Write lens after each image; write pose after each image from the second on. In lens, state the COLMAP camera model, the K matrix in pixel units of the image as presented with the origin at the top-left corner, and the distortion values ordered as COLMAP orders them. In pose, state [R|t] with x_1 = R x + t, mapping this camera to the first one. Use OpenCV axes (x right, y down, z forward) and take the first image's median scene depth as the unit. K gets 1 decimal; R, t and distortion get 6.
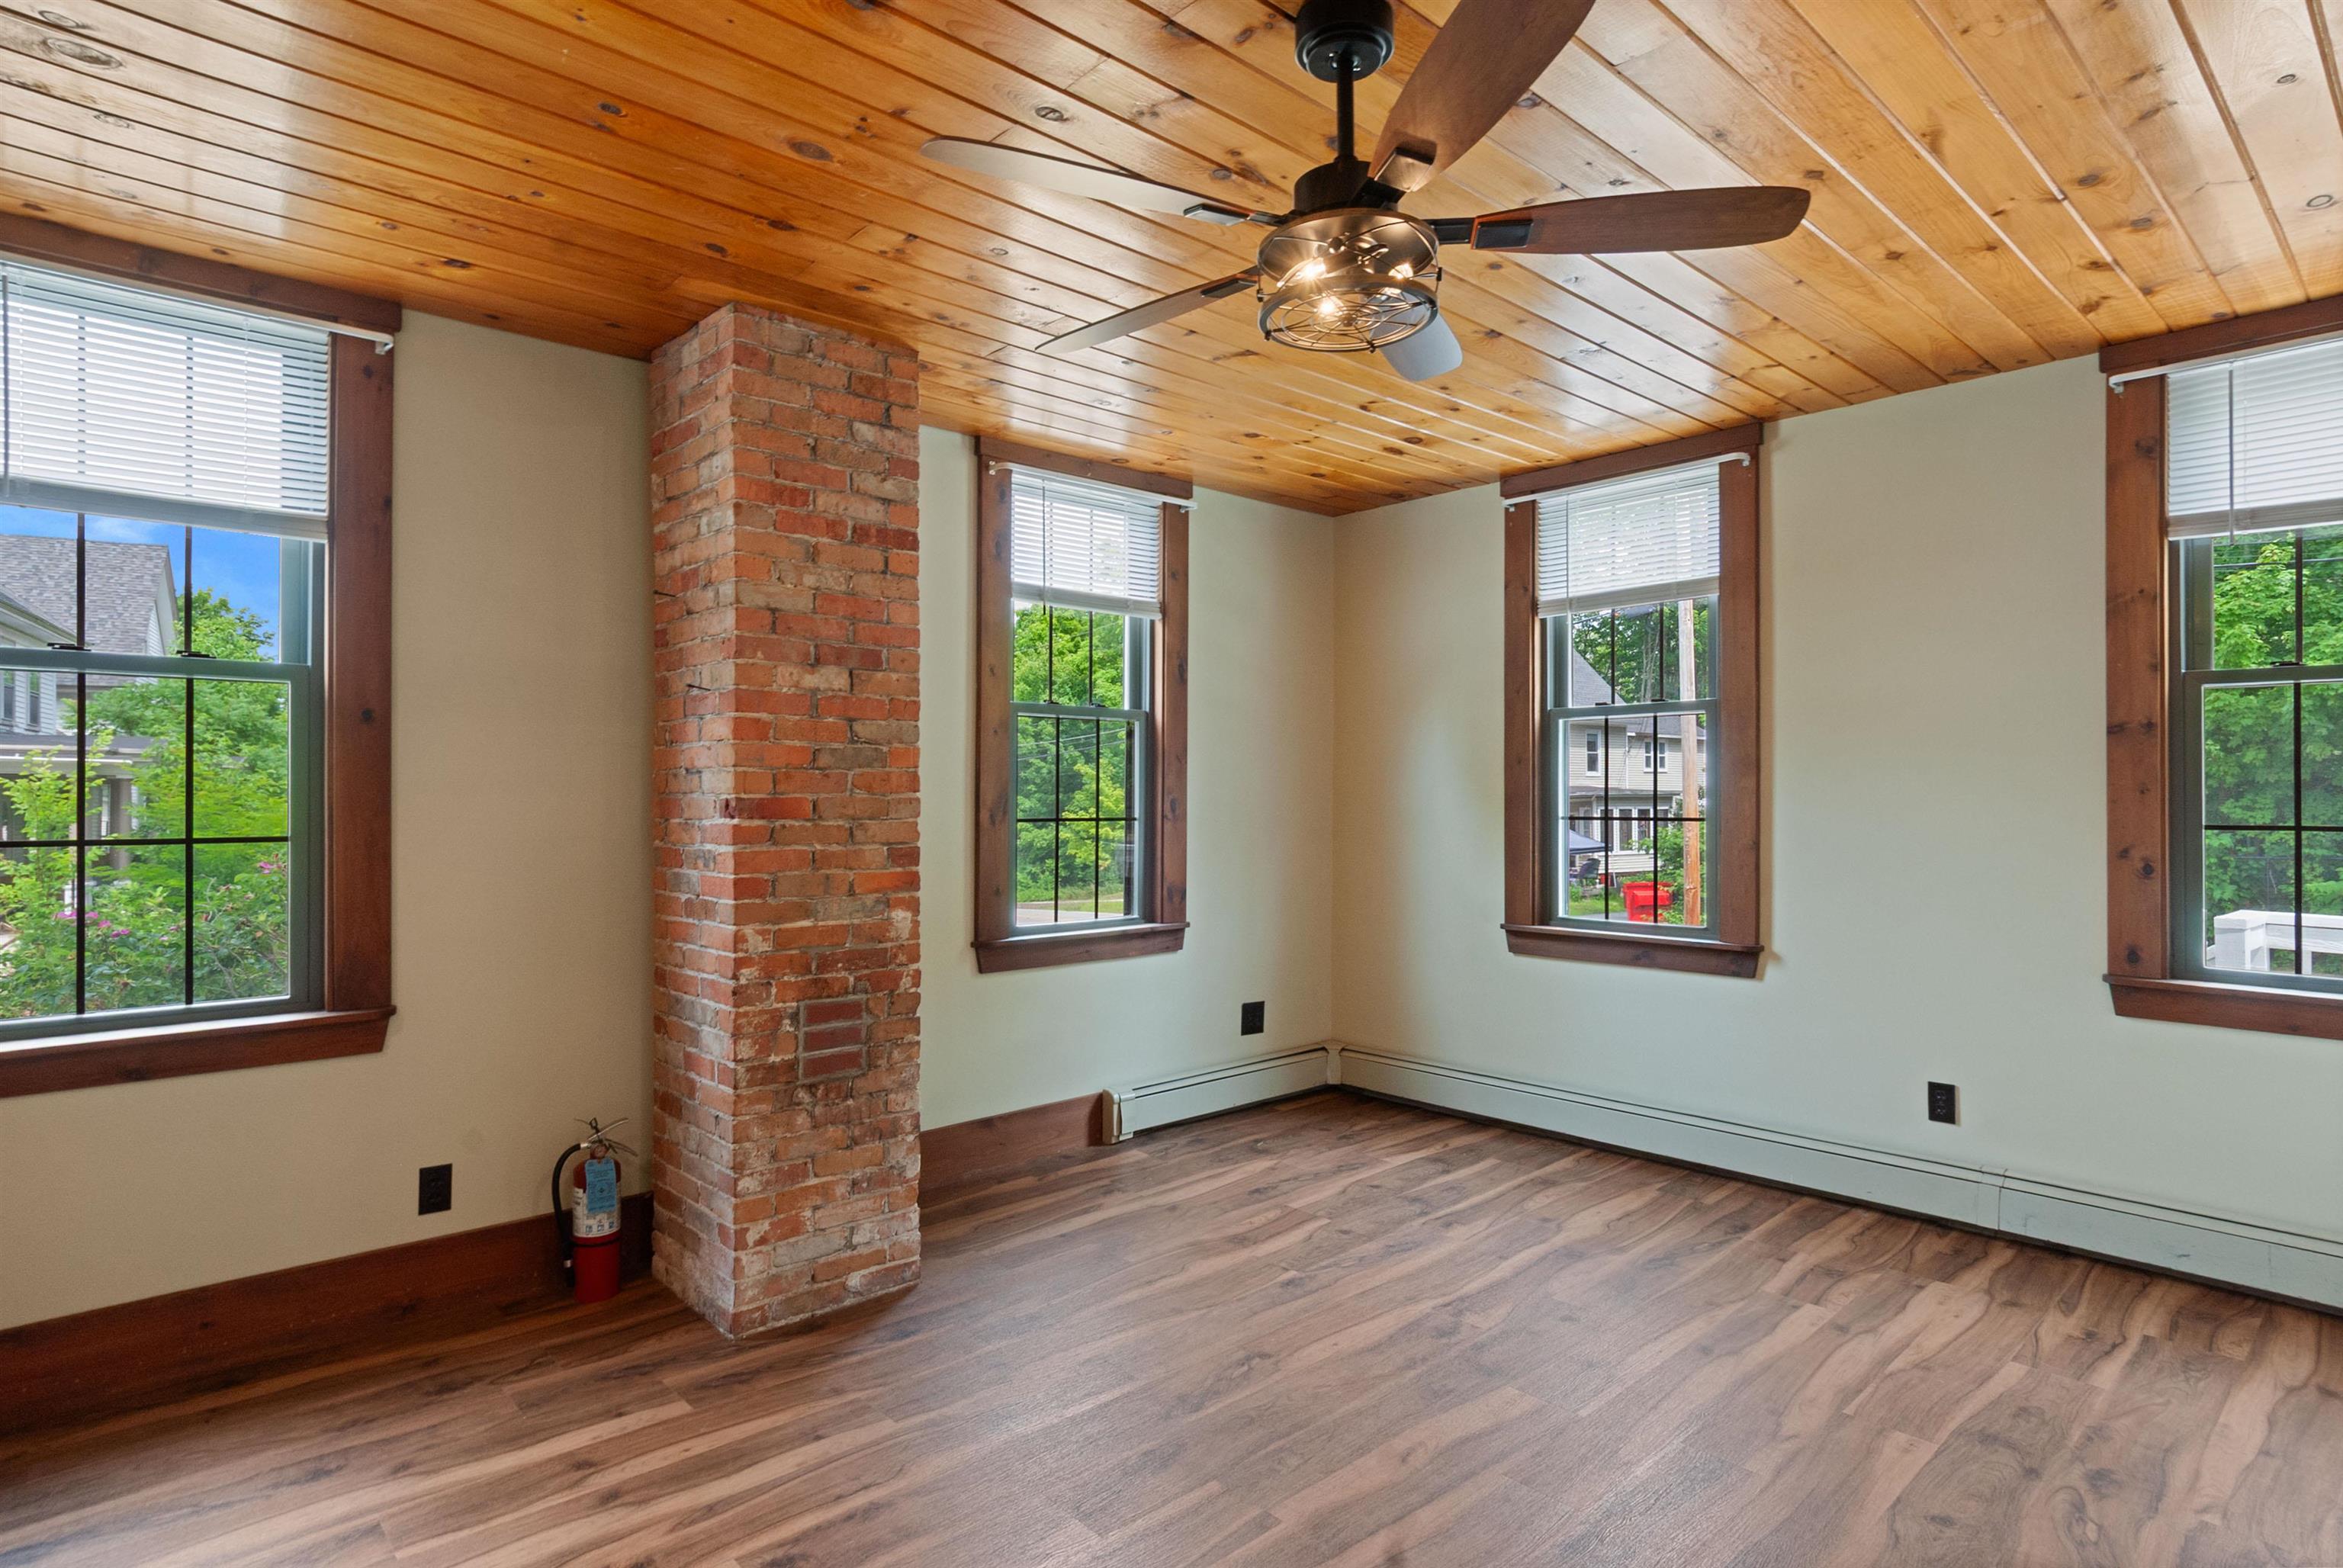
lens RADIAL K [[1258.8, 0, 1172.2], [0, 1258.8, 788.1], [0, 0, 1]] dist [0.003425, -0.001592]
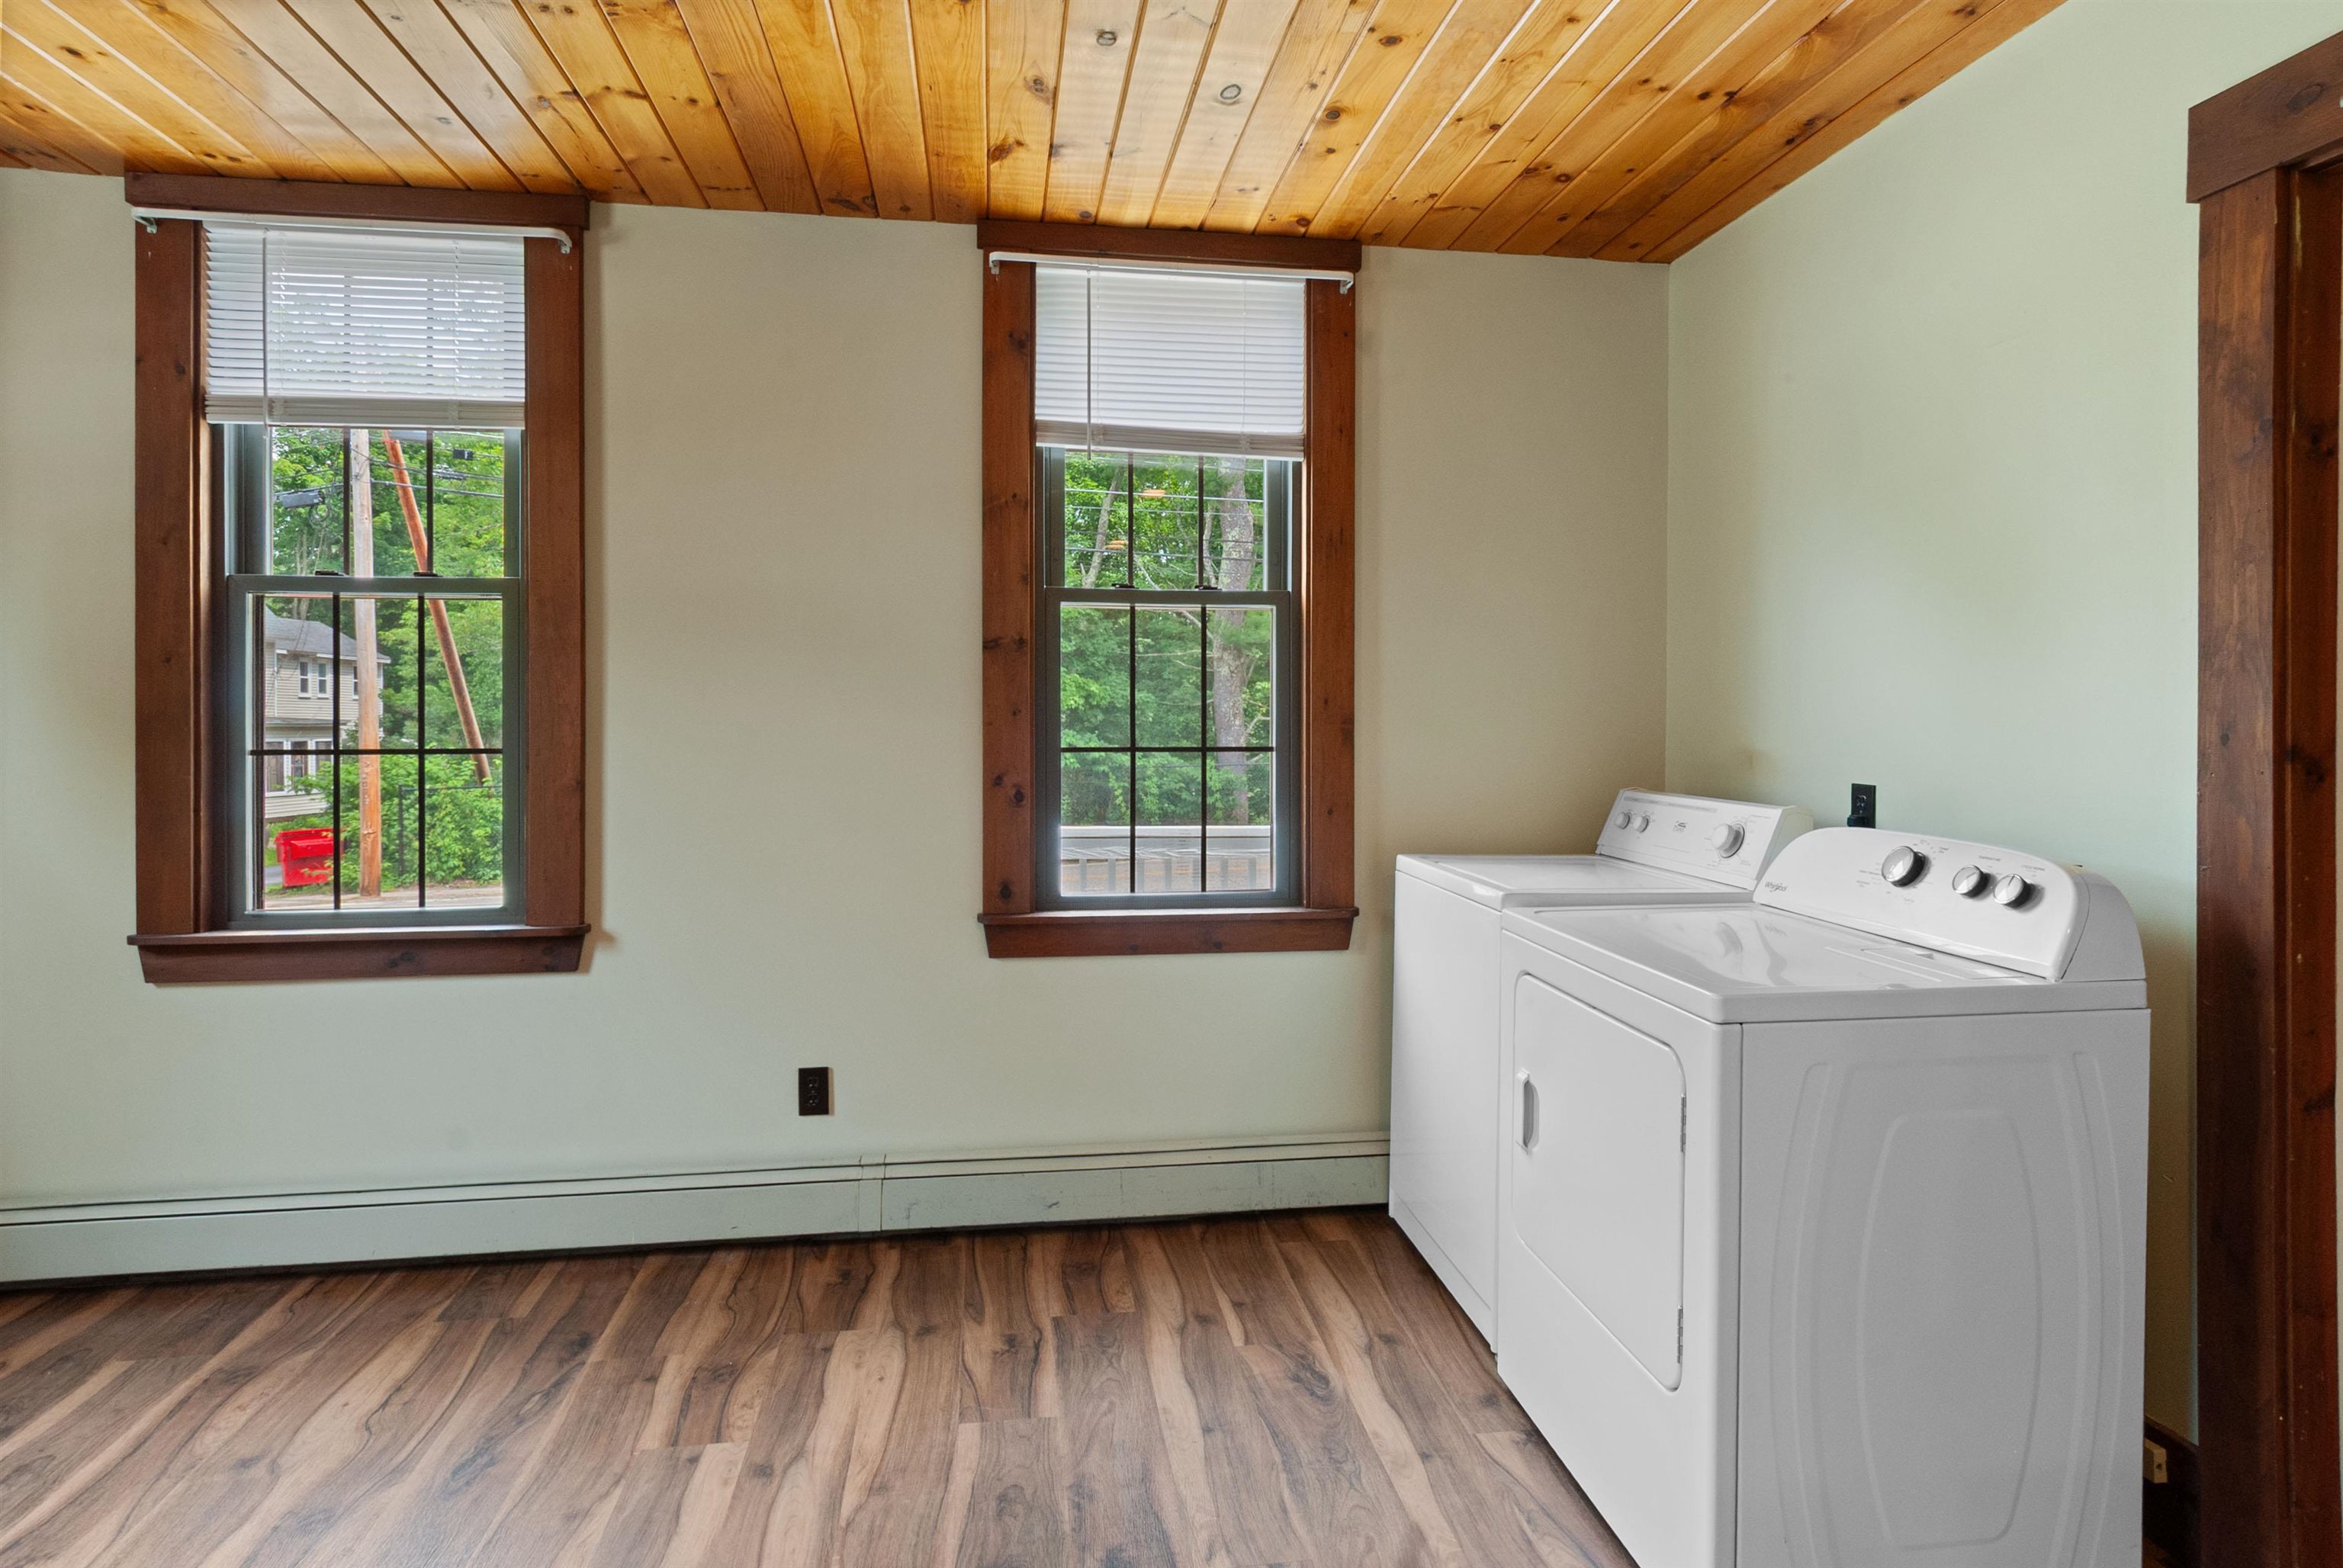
lens RADIAL K [[1258.8, 0, 1181.5], [0, 1258.8, 731.7], [0, 0, 1]] dist [0.003425, -0.001592]
pose [[0.562417, -0.004123, 0.826843, 0.069280], [-0.004330, 0.999959, 0.007931, 0.008045], [-0.826842, -0.008041, 0.562377, 0.349158]]
